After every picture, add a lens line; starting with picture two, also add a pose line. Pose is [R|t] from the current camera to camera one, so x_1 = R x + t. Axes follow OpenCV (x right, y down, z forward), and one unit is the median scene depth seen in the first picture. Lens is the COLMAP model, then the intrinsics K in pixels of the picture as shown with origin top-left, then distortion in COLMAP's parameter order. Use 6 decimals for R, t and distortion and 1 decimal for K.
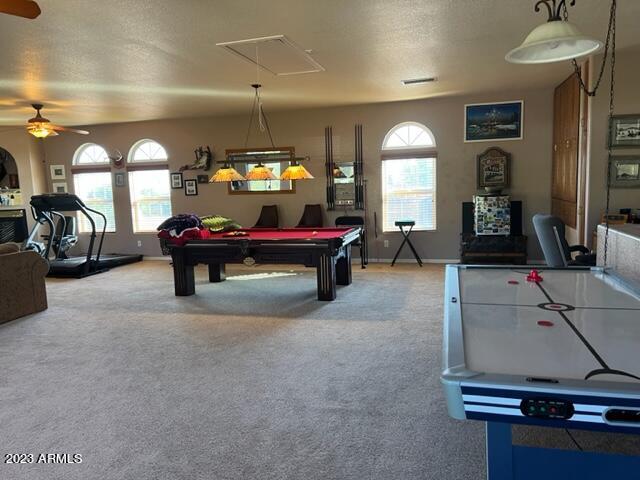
lens RADIAL K [[475.6, 0, 315.7], [0, 475.6, 242.9], [0, 0, 1]] dist [0.053221, -0.070926]
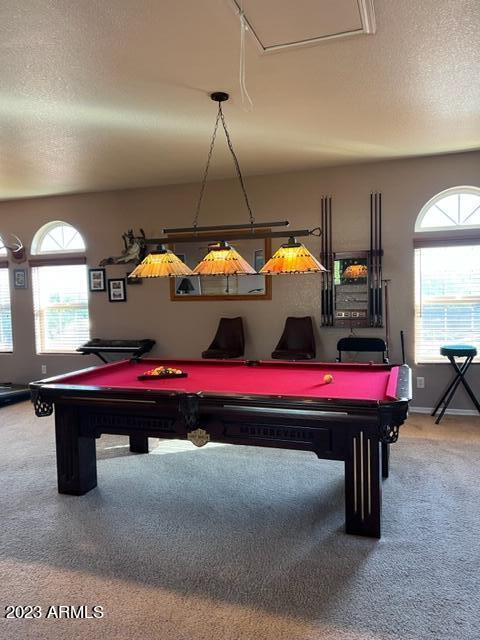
lens RADIAL K [[475.6, 0, 246.3], [0, 475.6, 318.9], [0, 0, 1]] dist [0.053221, -0.070926]
pose [[0.999023, 0.010923, -0.042819, -0.050863], [-0.013606, 0.997928, -0.062888, -0.037815], [0.042044, 0.063410, 0.997102, 0.360579]]
